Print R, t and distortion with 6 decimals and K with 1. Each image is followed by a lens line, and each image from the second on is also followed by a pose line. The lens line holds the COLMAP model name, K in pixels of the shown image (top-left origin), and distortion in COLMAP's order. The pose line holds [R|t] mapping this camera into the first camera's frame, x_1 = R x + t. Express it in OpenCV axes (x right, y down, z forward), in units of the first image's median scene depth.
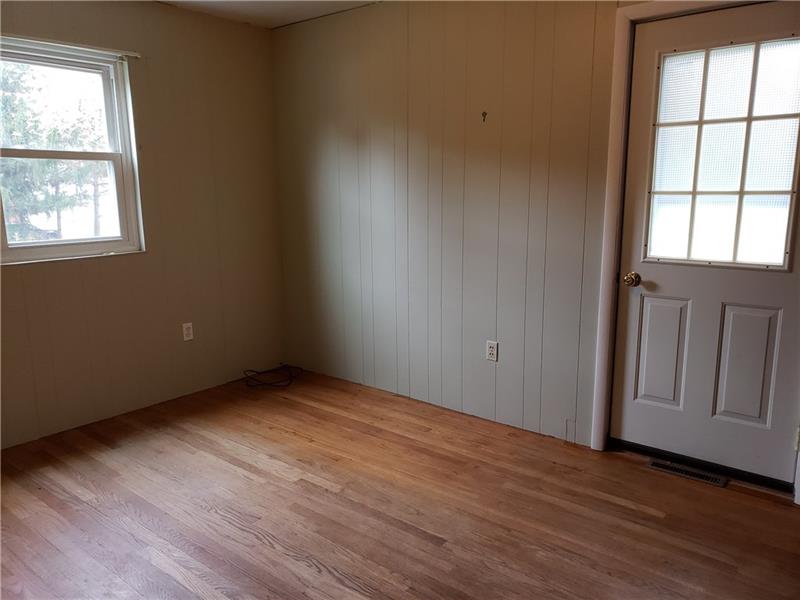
lens RADIAL K [[624.2, 0, 398.1], [0, 624.2, 305.7], [0, 0, 1]] dist [0.026875, 0.012246]
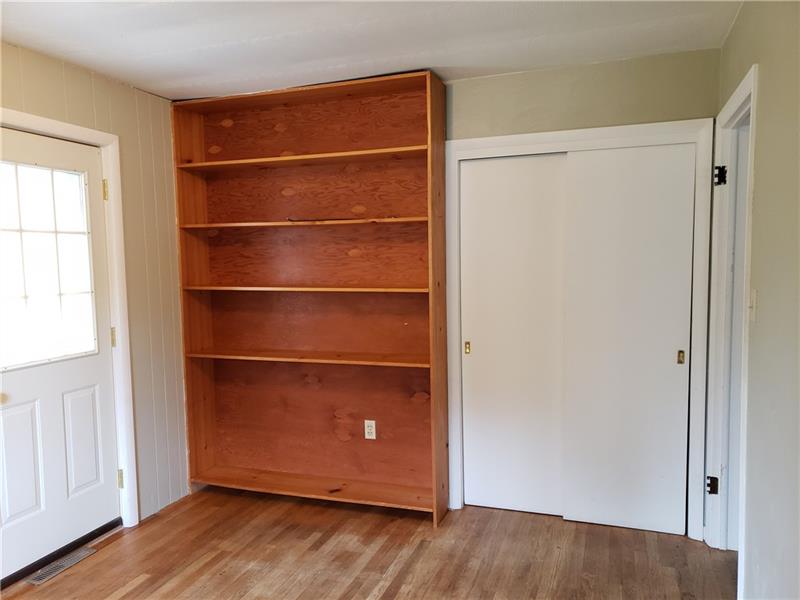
lens RADIAL K [[624.2, 0, 398.1], [0, 624.2, 305.7], [0, 0, 1]] dist [0.026875, 0.012246]
pose [[-0.336683, -0.060359, 0.939681, -0.709867], [0.204671, 0.969393, 0.135600, -0.181791], [-0.919105, 0.237980, -0.314025, 0.771374]]
